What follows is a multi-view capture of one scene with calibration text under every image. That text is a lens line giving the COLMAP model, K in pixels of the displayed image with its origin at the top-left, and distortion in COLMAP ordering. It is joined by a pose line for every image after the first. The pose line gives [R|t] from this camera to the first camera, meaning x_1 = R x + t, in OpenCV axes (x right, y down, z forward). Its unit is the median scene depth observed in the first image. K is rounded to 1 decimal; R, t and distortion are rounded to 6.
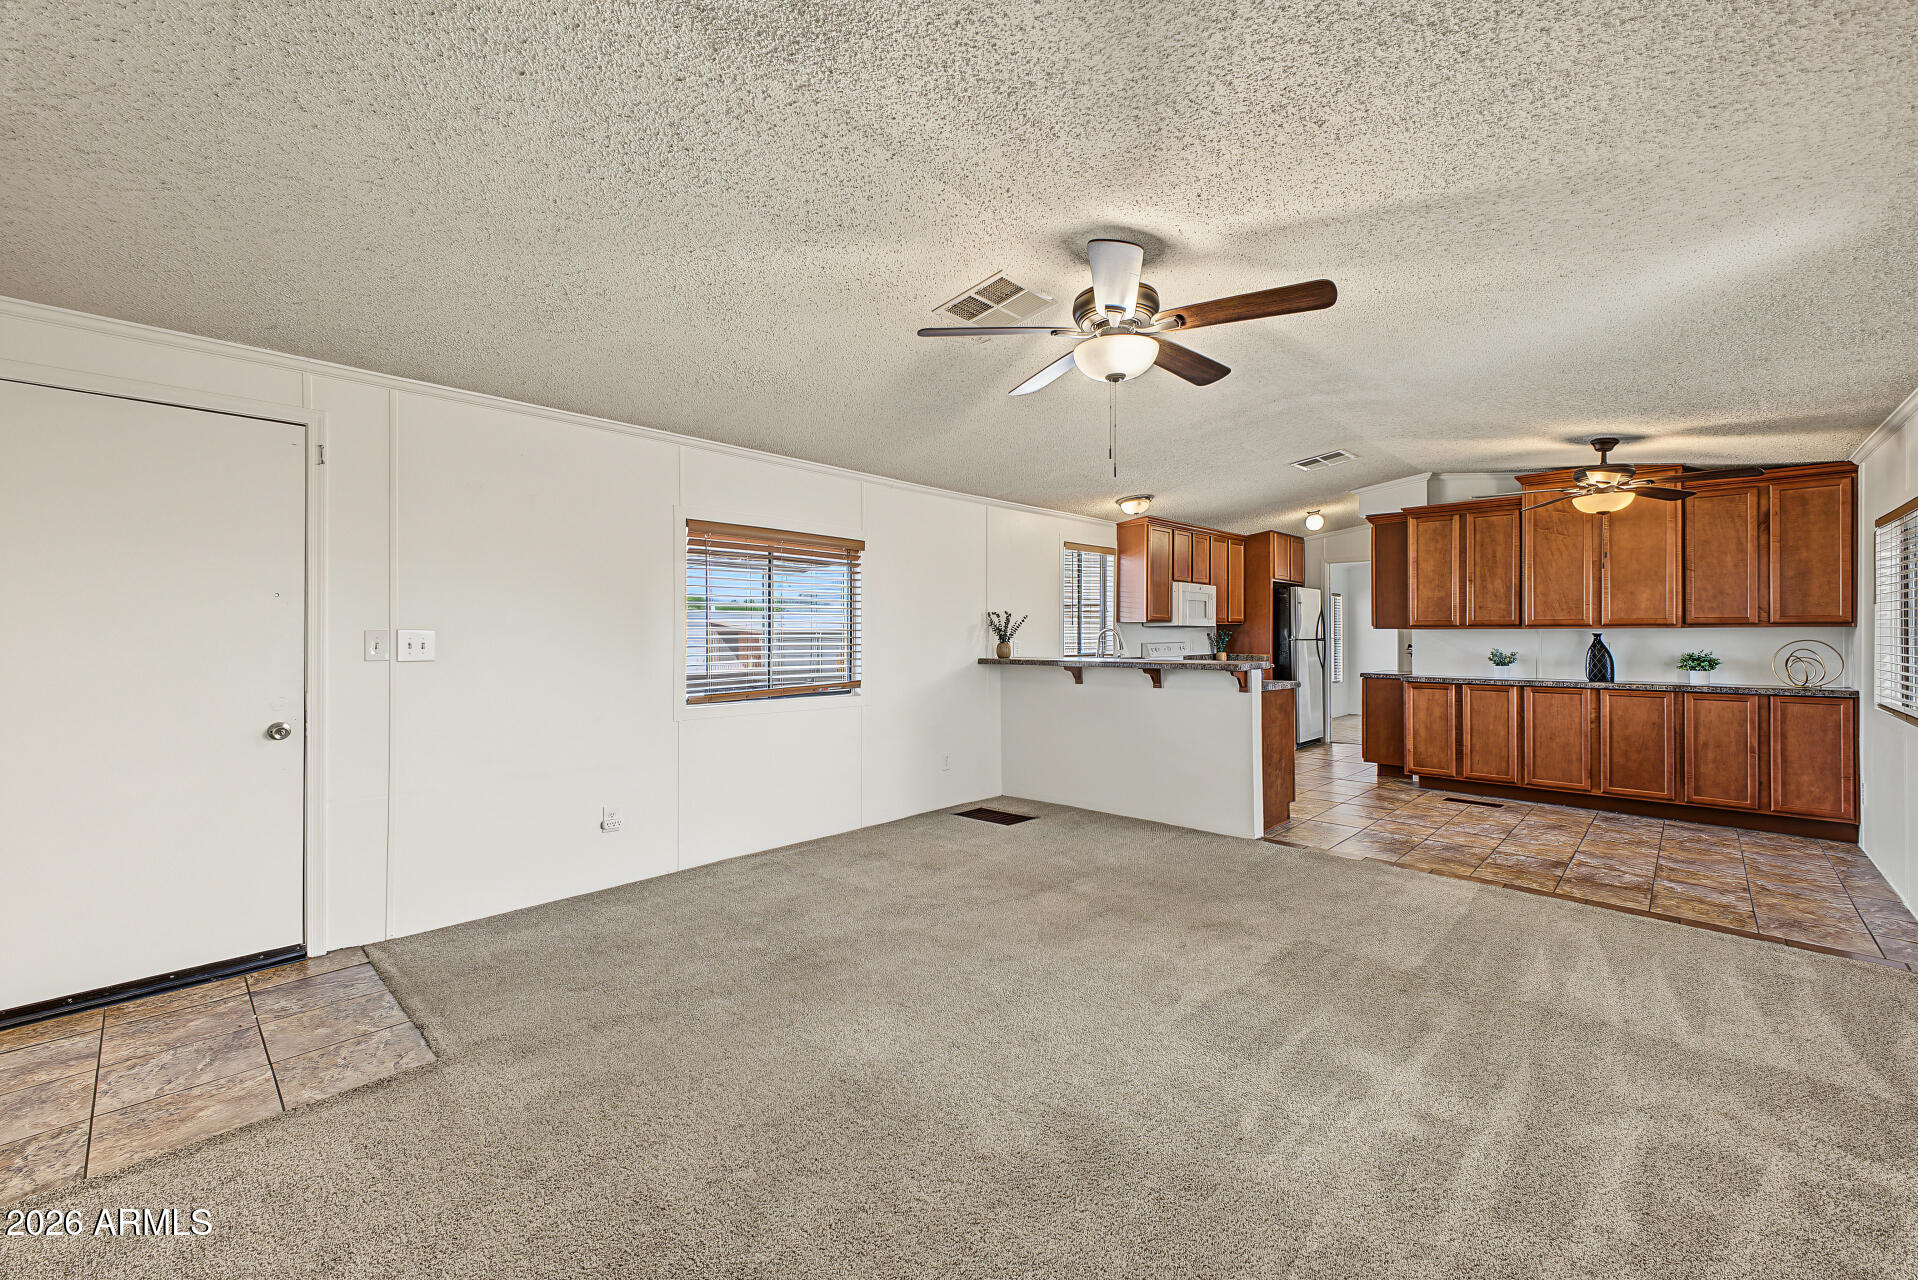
lens RADIAL K [[757.0, 0, 960.8], [0, 757.0, 639.4], [0, 0, 1]] dist [-0.000188, -0.000218]
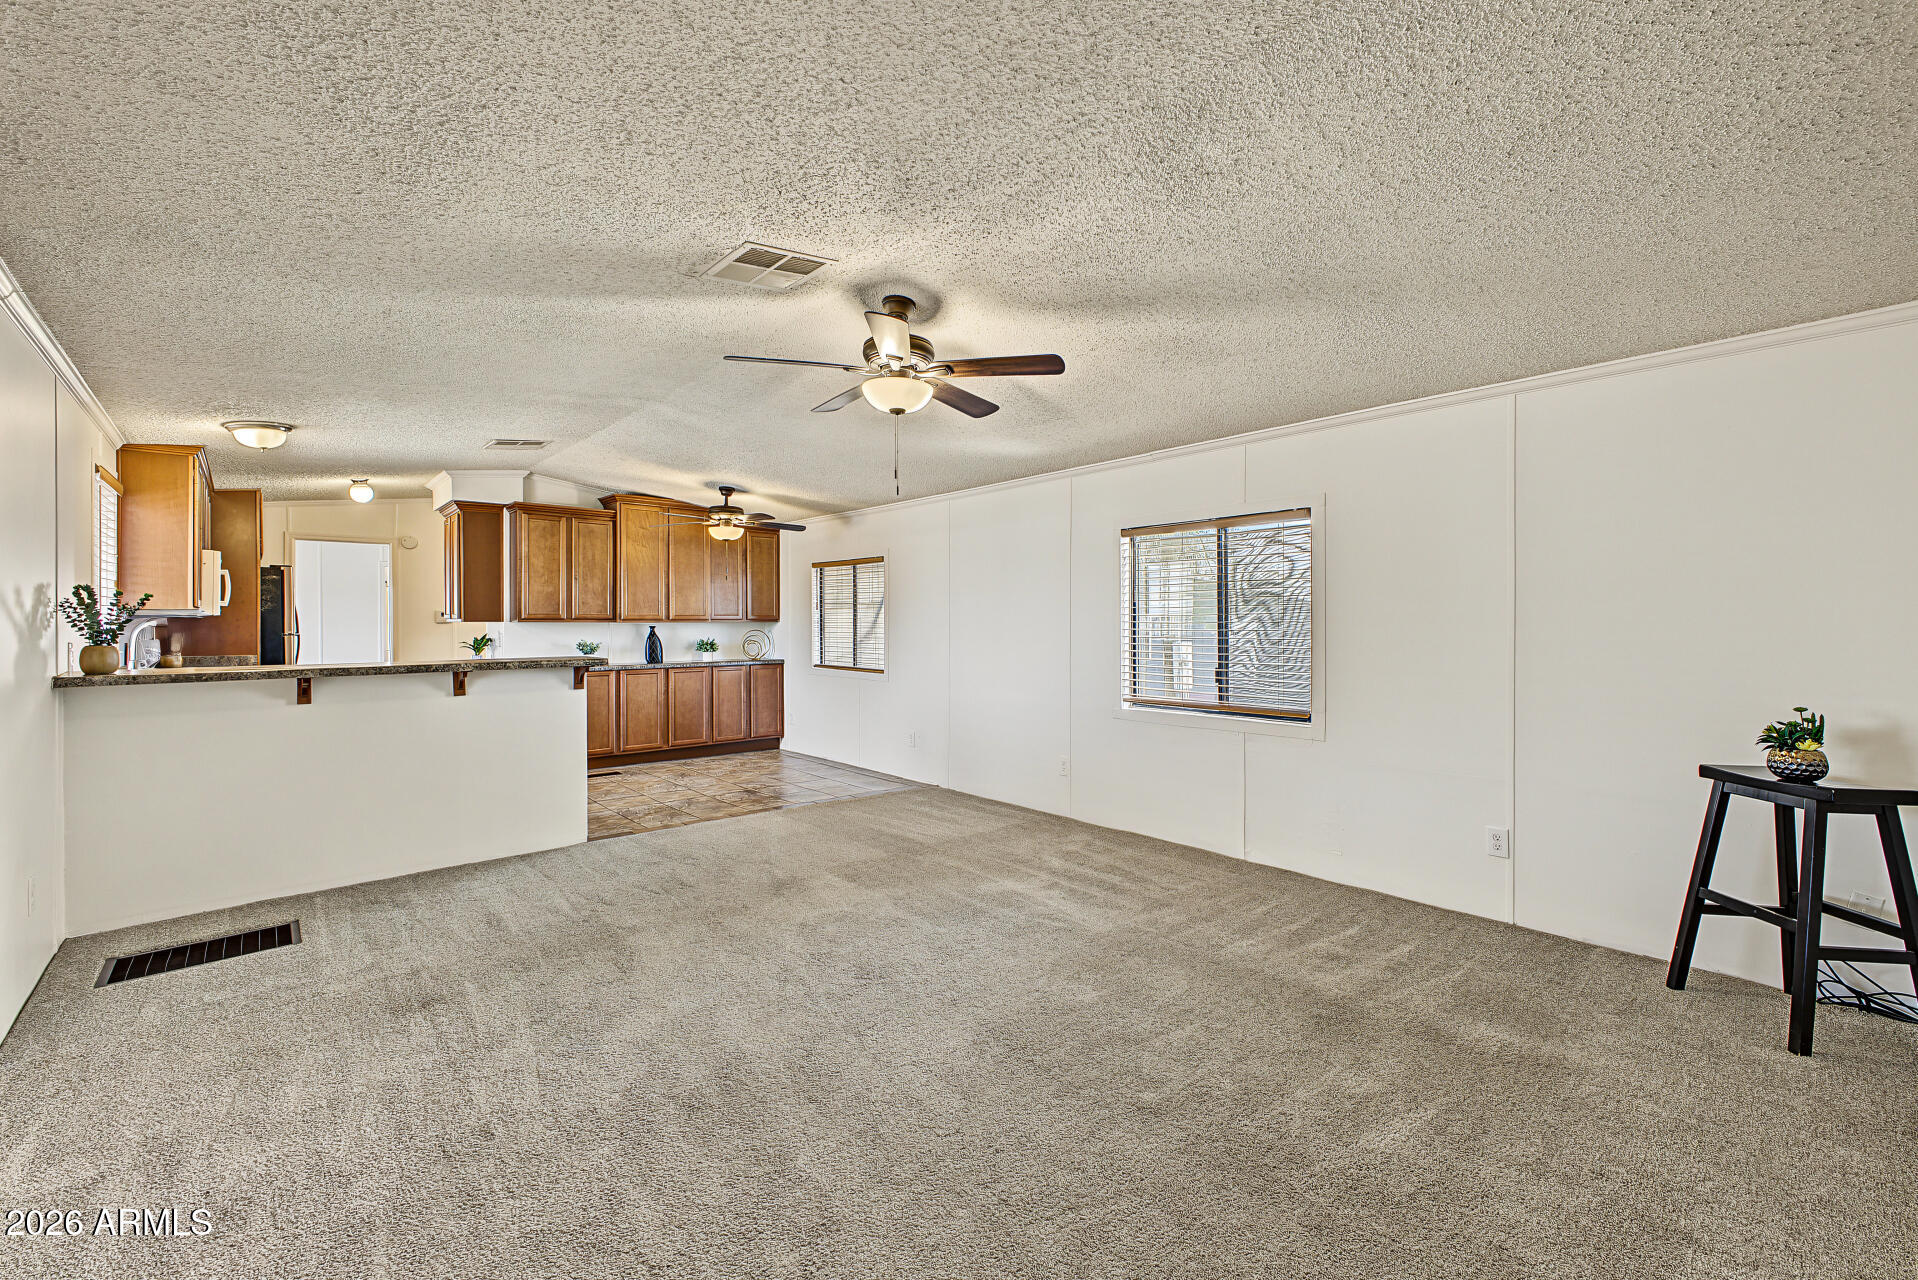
lens RADIAL K [[781.0, 0, 961.1], [0, 781.0, 623.9], [0, 0, 1]] dist [0.016434, -0.000273]
pose [[0.100694, 0.001571, 0.994916, -0.475002], [0.009493, 0.999952, -0.002540, -0.003433], [-0.994872, 0.009700, 0.100674, 0.367084]]
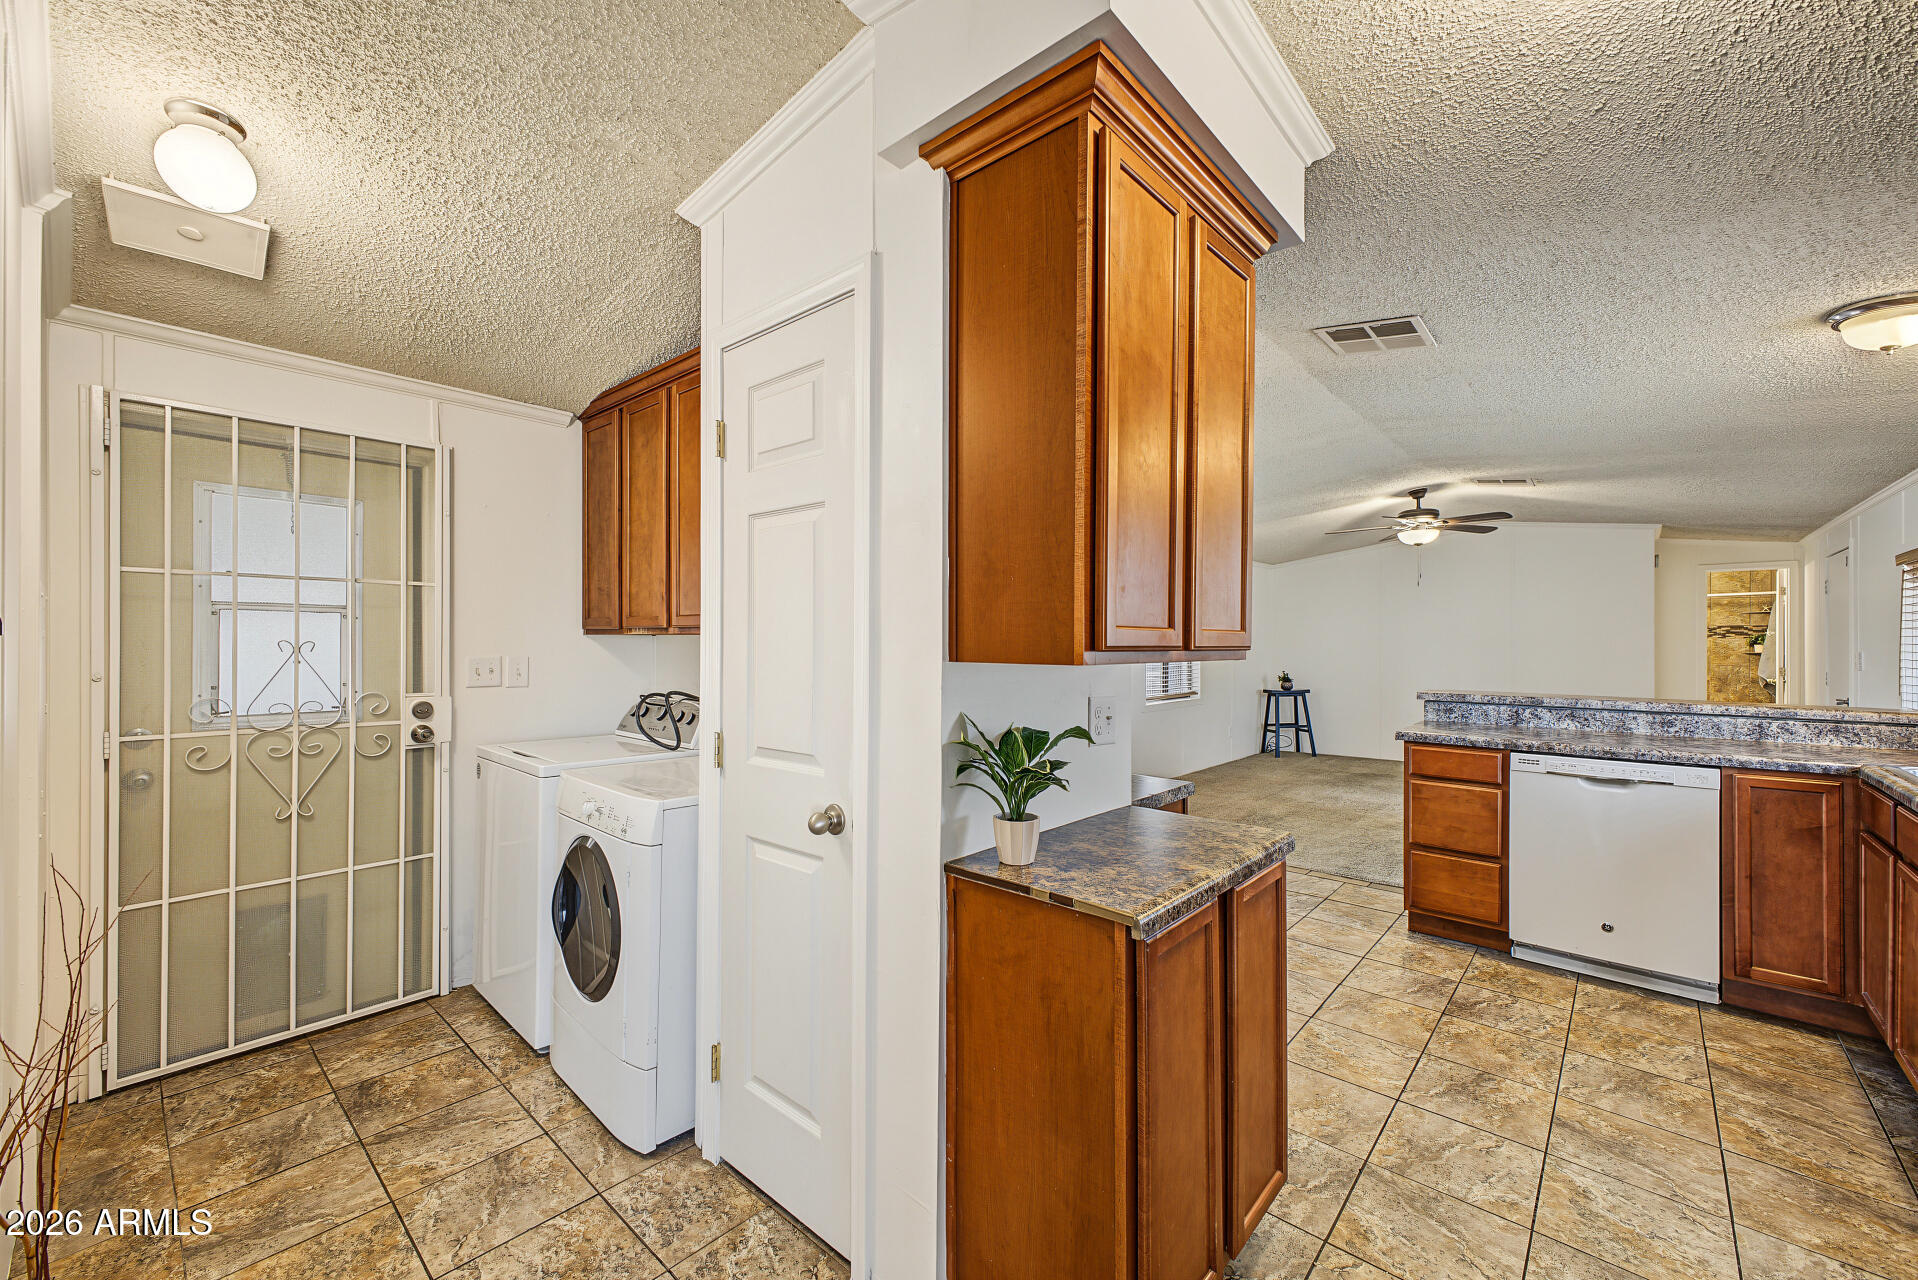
lens RADIAL K [[757.0, 0, 960.8], [0, 757.0, 639.4], [0, 0, 1]] dist [-0.000188, -0.000218]
pose [[-0.999779, -0.000621, -0.020995, 0.809923], [-0.000740, 0.999984, 0.005634, -0.029486], [0.020991, 0.005648, -0.999764, 1.564563]]
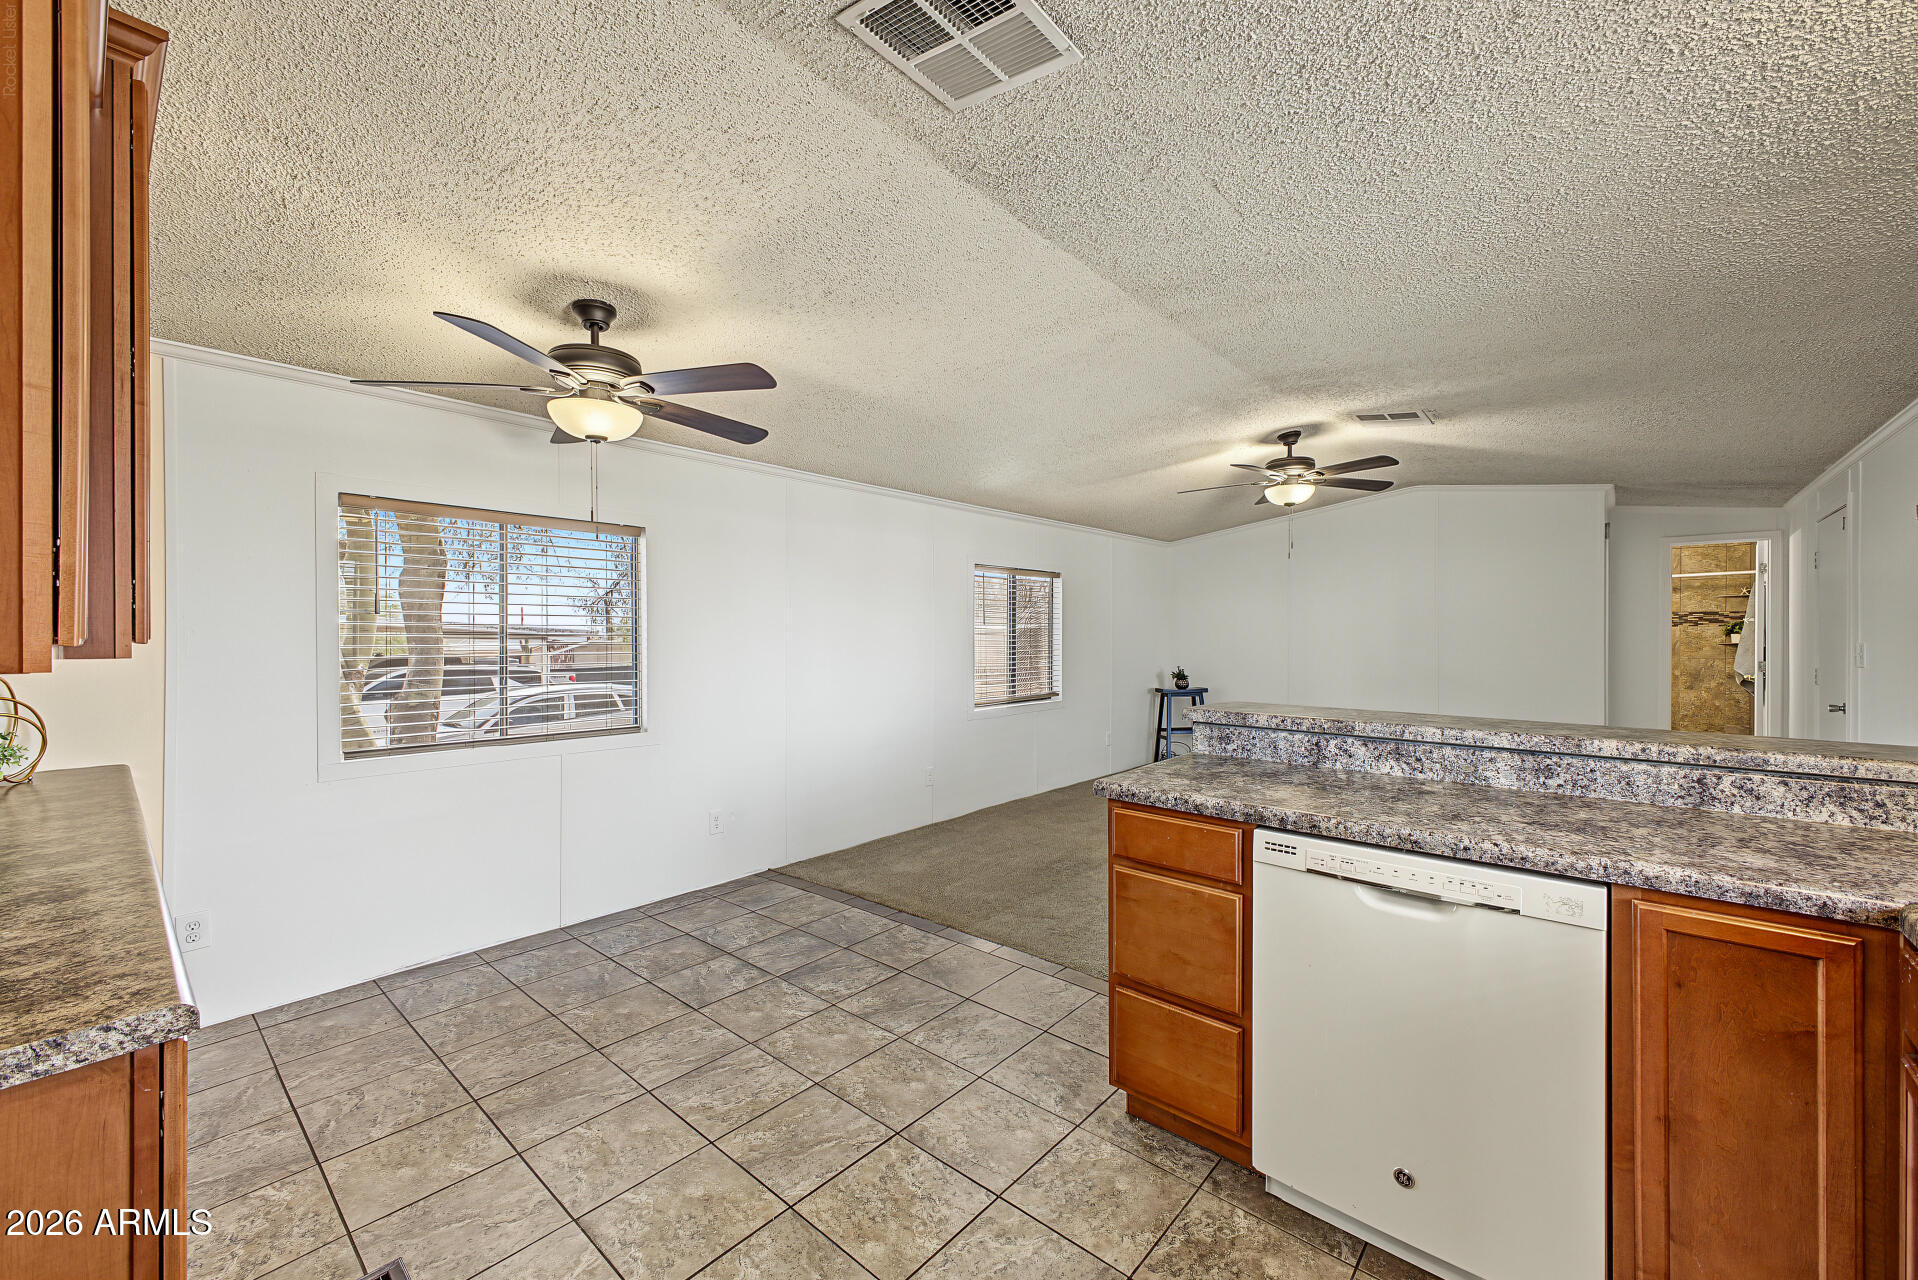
lens RADIAL K [[755.4, 0, 966.0], [0, 755.4, 634.7], [0, 0, 1]] dist [0.003447, -0.000001]
pose [[-0.999447, 0.001828, -0.033206, 0.516256], [0.001475, 0.999942, 0.010646, -0.025841], [0.033224, 0.010591, -0.999392, 1.315390]]
